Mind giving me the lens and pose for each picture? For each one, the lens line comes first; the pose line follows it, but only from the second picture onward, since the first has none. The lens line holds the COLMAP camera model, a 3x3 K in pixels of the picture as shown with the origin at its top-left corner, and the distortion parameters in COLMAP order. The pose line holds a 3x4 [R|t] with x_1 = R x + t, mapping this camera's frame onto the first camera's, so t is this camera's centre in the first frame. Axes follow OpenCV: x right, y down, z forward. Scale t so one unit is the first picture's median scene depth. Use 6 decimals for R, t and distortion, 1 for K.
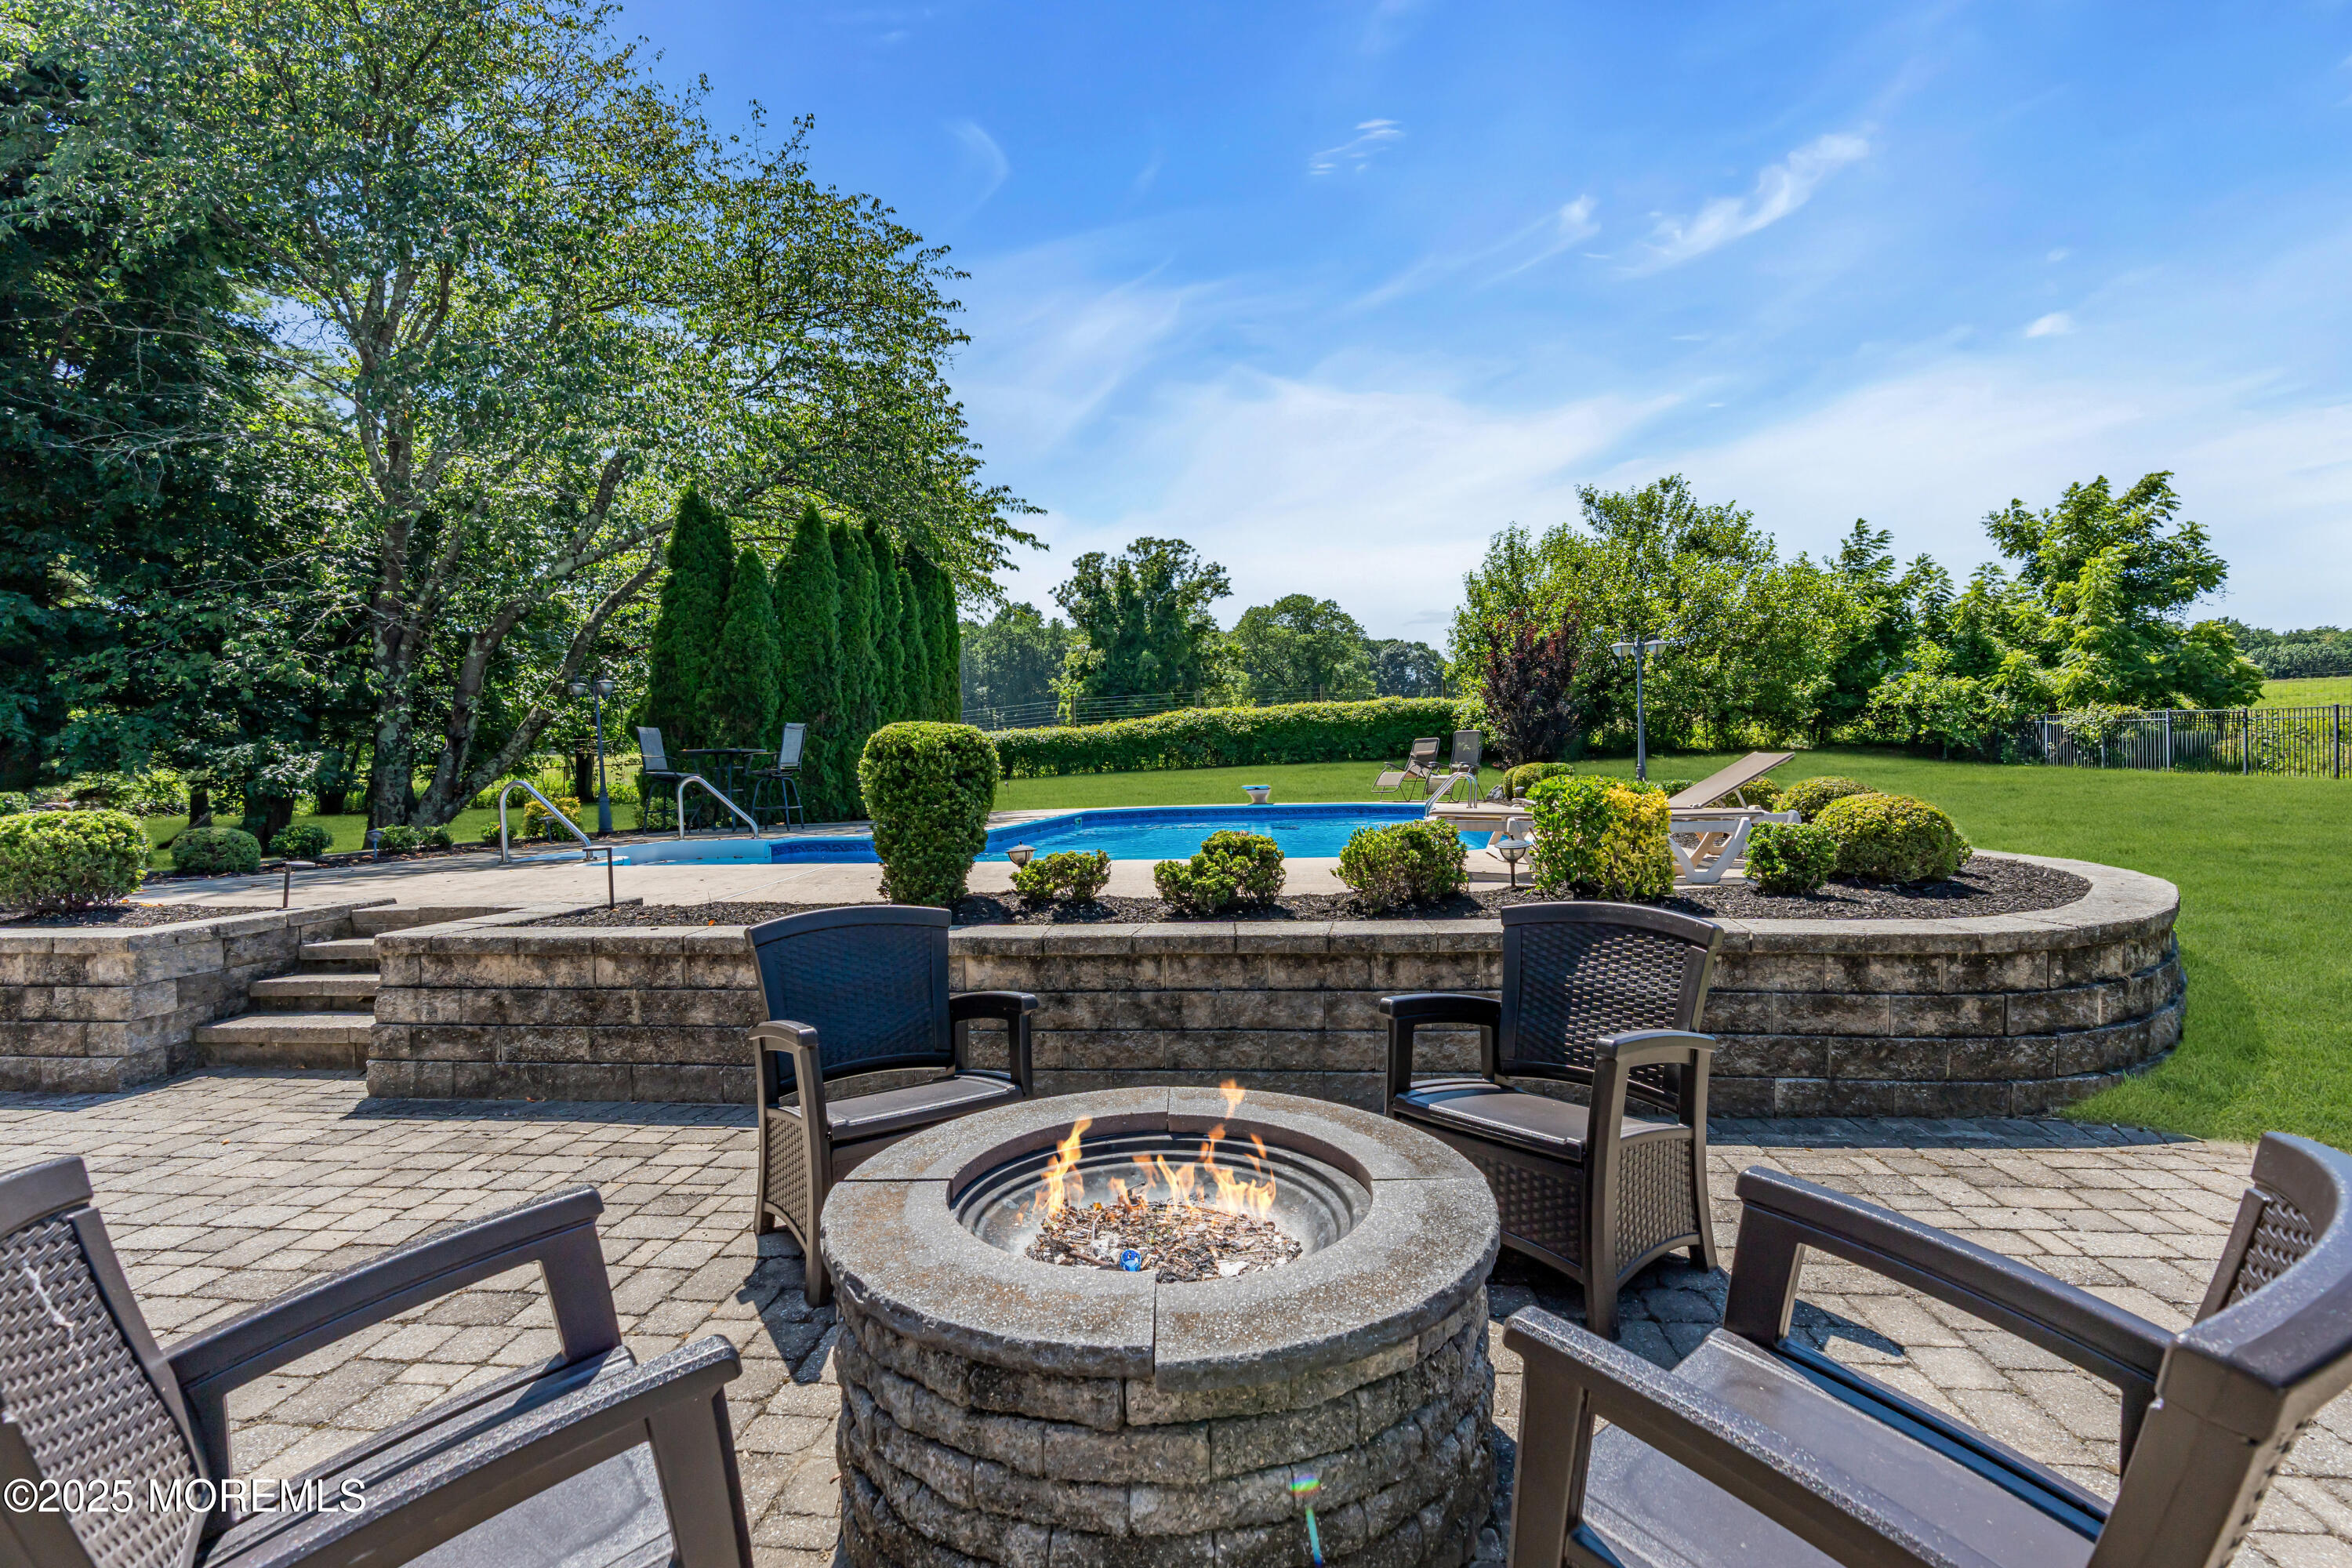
lens RADIAL K [[1087.5, 0, 1172.7], [0, 1087.5, 769.0], [0, 0, 1]] dist [-0.013058, 0.000142]
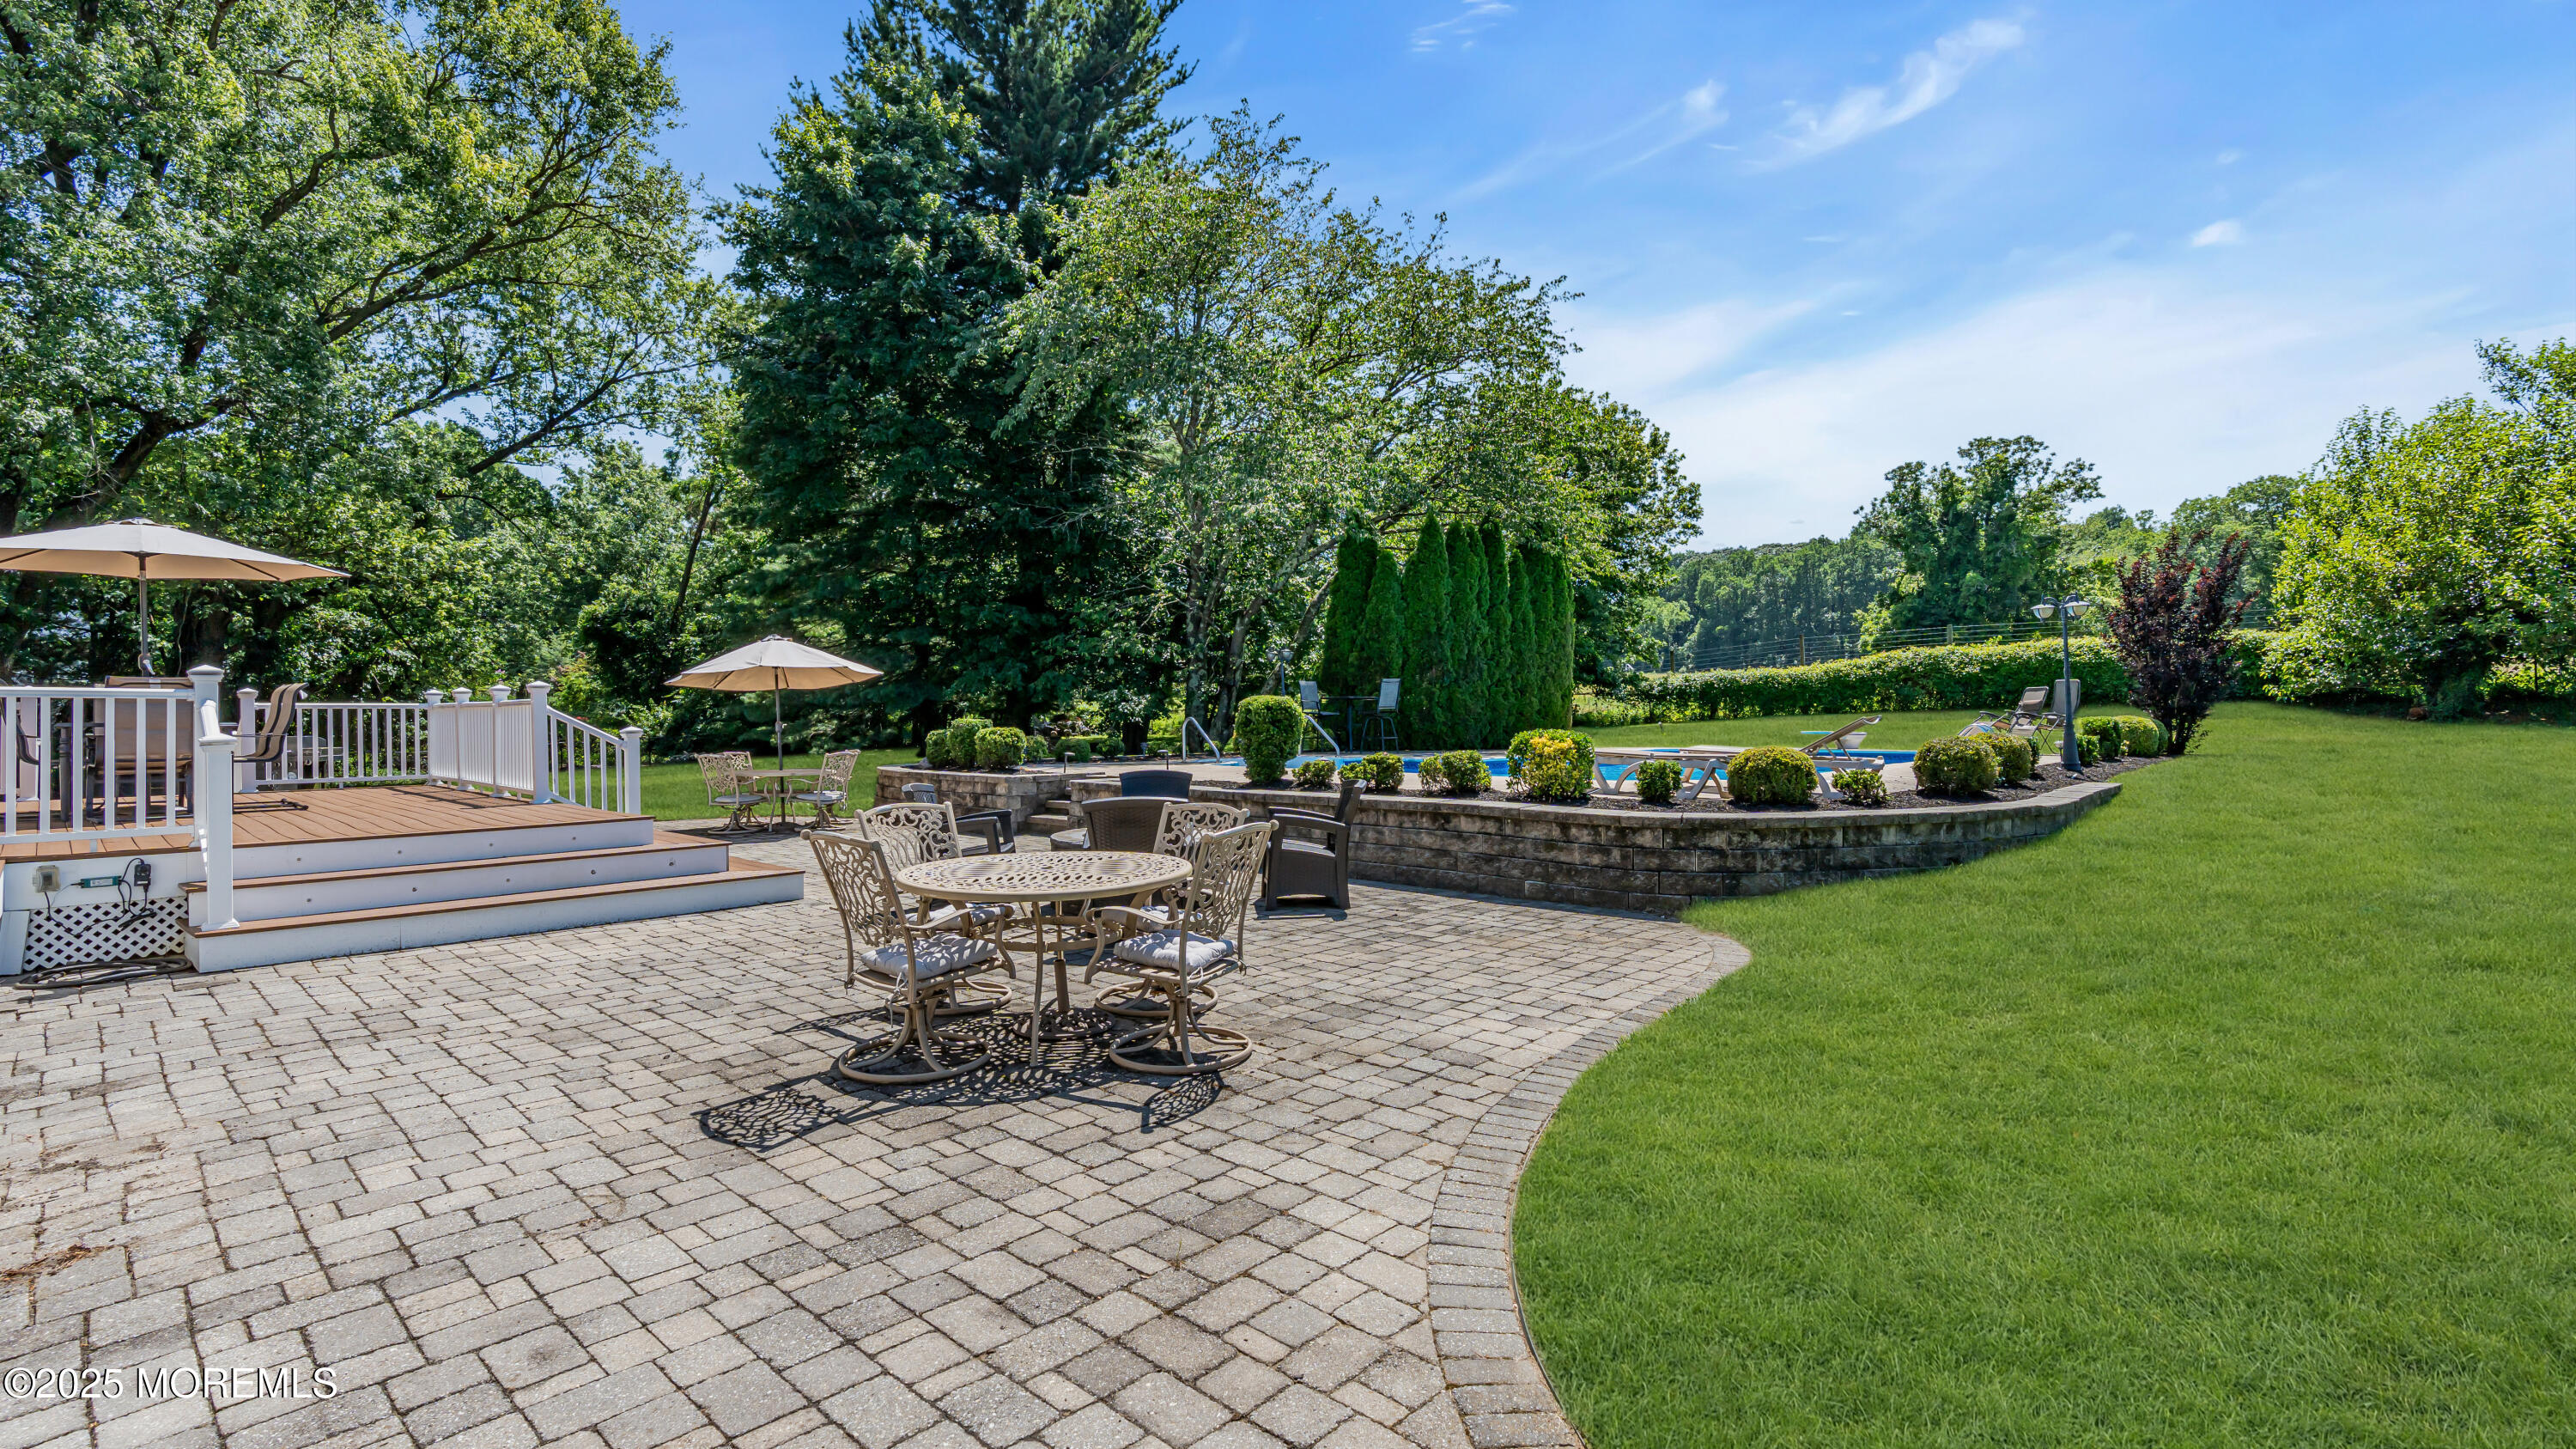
lens RADIAL K [[1151.5, 0, 1288.0], [0, 1151.5, 708.6], [0, 0, 1]] dist [-0.006142, -0.000462]
pose [[0.807370, 0.015341, -0.589846, 0.176316], [-0.012147, 0.999882, 0.009379, -0.006346], [0.589921, -0.000408, 0.807461, -0.122076]]
